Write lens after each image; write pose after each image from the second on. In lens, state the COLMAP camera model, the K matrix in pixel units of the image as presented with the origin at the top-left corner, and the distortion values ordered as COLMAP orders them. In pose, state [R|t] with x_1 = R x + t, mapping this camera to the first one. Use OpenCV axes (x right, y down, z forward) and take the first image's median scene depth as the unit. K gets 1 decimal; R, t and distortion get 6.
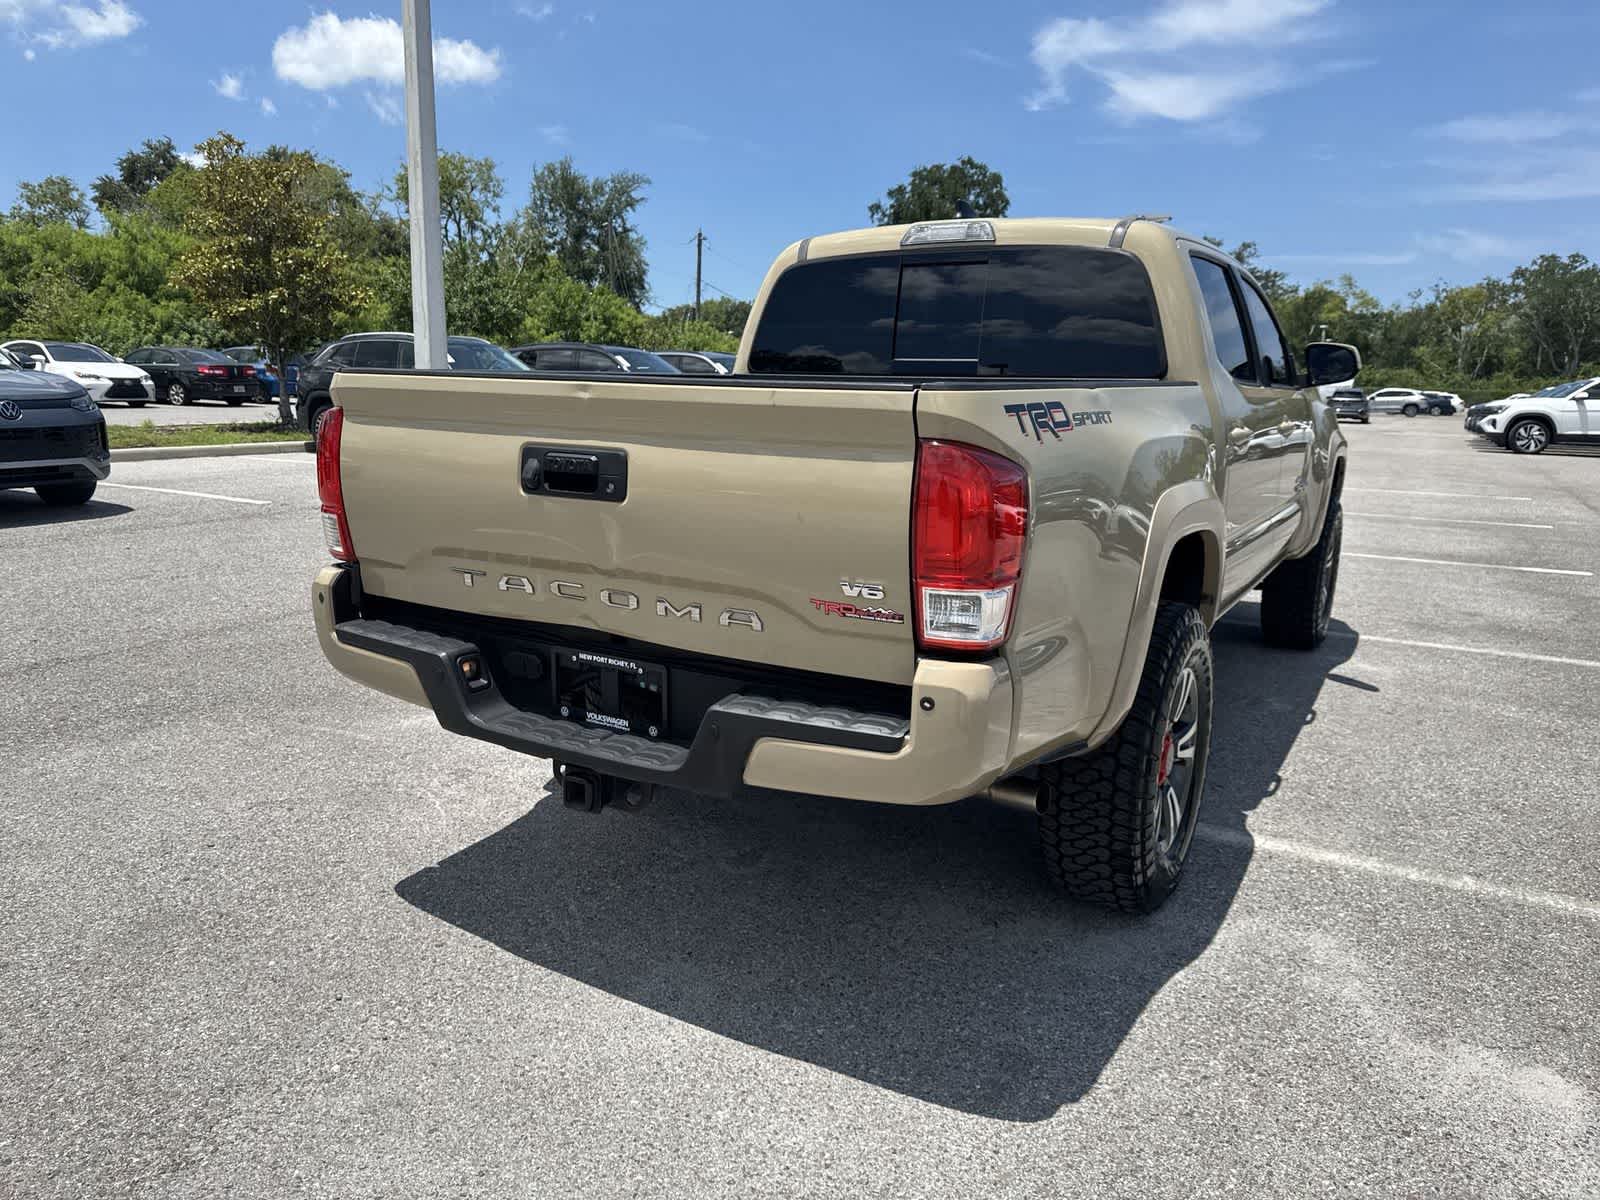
lens RADIAL K [[1127.6, 0, 794.4], [0, 1127.6, 611.3], [0, 0, 1]] dist [0.027532, -0.029913]
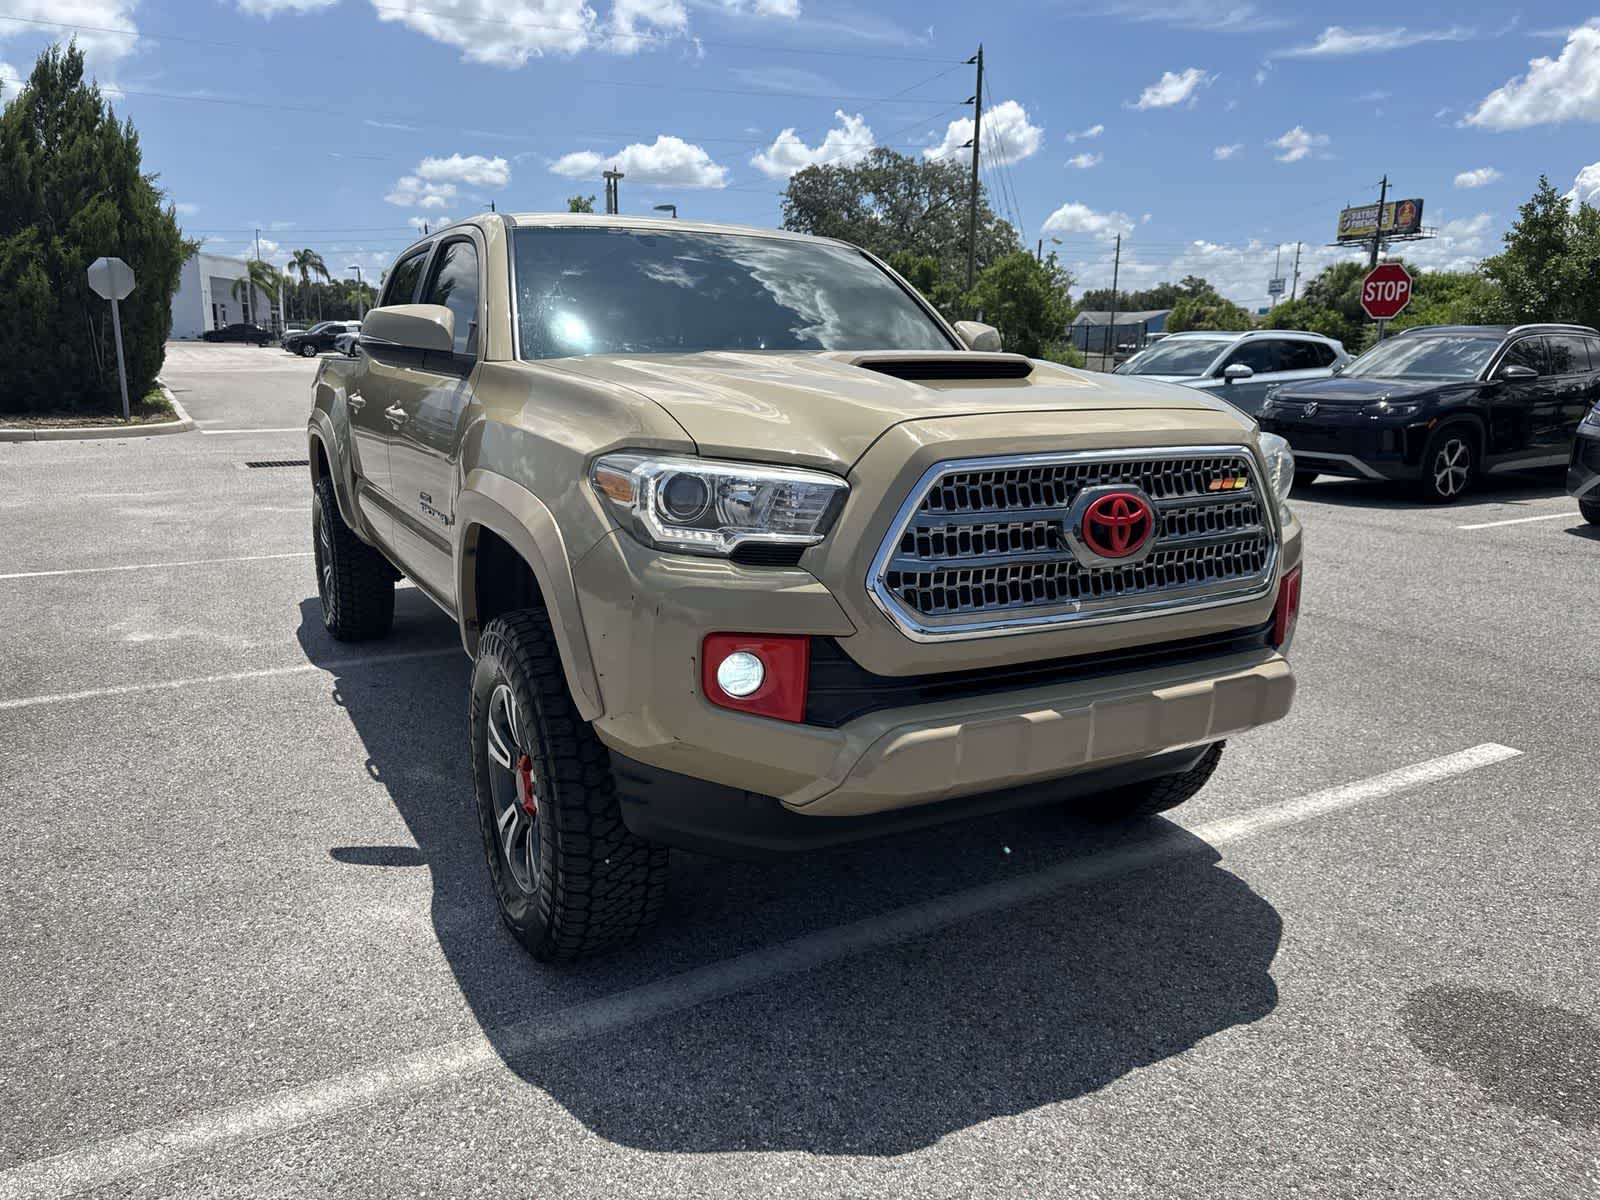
lens RADIAL K [[1127.6, 0, 789.7], [0, 1127.6, 601.6], [0, 0, 1]] dist [0.027532, -0.029913]
pose [[-0.511704, 0.160141, -0.844105, 1.008340], [-0.199067, 0.933641, 0.297804, -0.337988], [0.835782, 0.320421, -0.445869, 1.633421]]
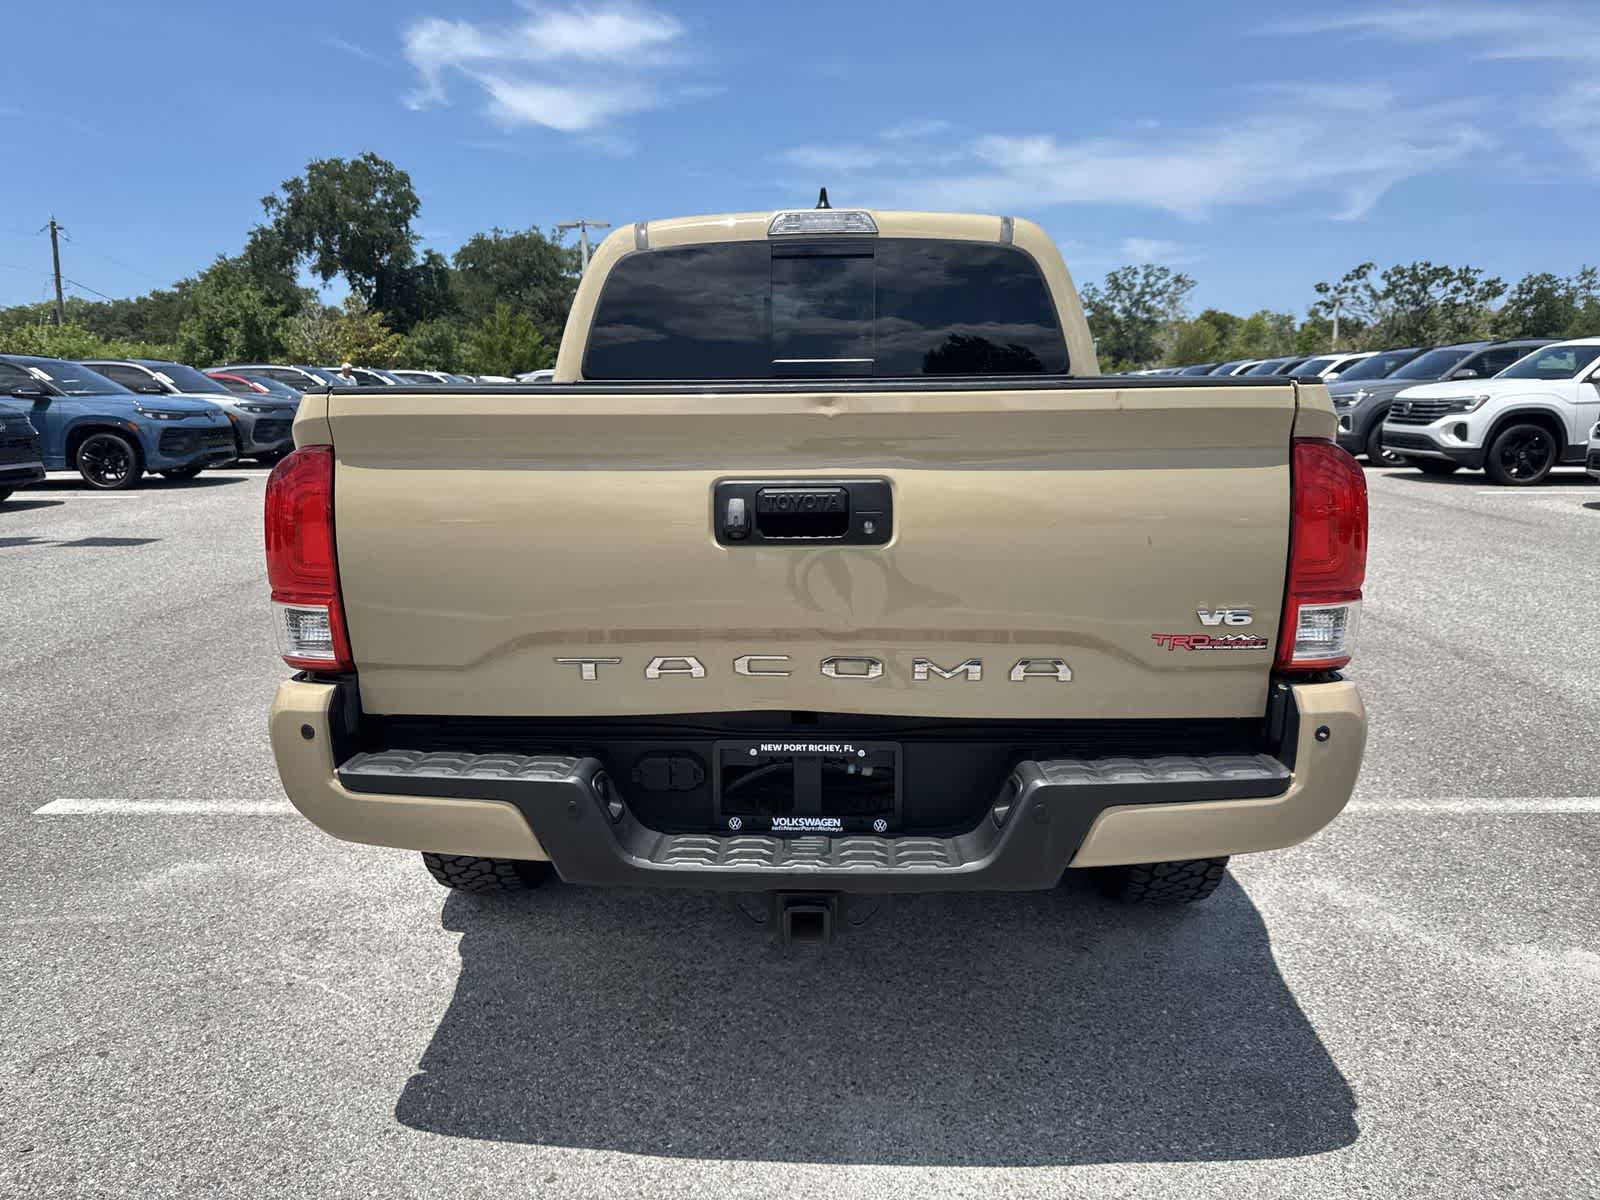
lens RADIAL K [[1127.6, 0, 788.3], [0, 1127.6, 606.7], [0, 0, 1]] dist [0.027532, -0.029913]
pose [[0.880058, -0.122119, 0.458896, -0.354938], [0.125300, 0.991837, 0.023645, -0.049807], [-0.458037, 0.036691, 0.888175, 0.209088]]
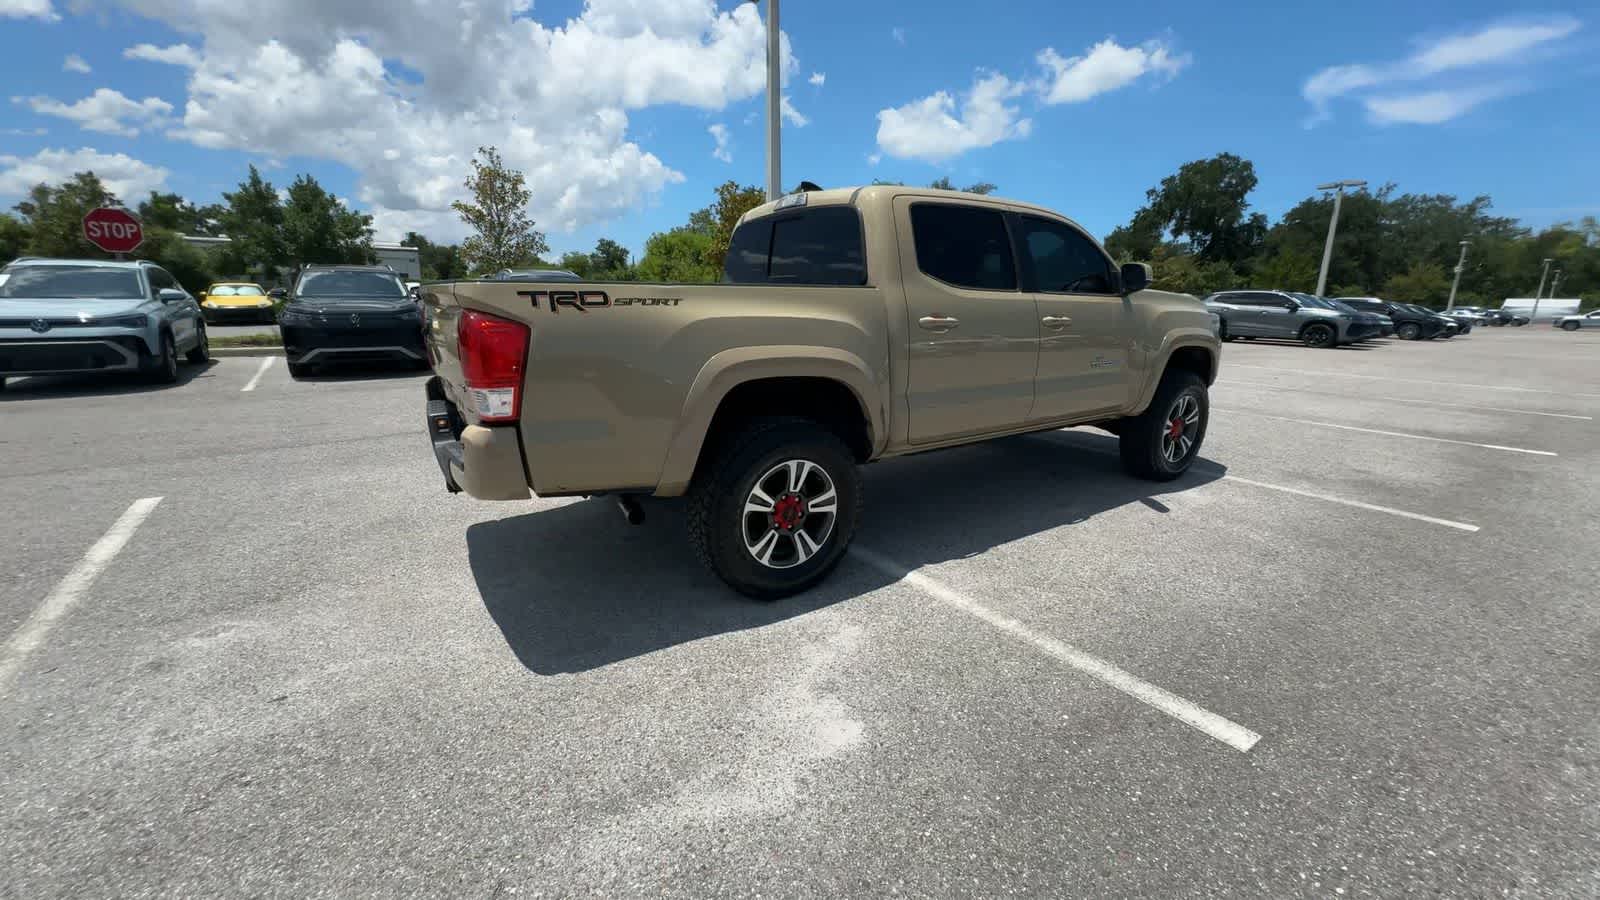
lens RADIAL K [[628.0, 0, 794.6], [0, 628.0, 456.2], [0, 0, 1]] dist [0.001262, -0.000210]
pose [[0.902156, 0.096324, -0.420519, 0.464599], [-0.082073, 0.995274, 0.051902, 0.001060], [0.423531, -0.012310, 0.905798, 0.097966]]
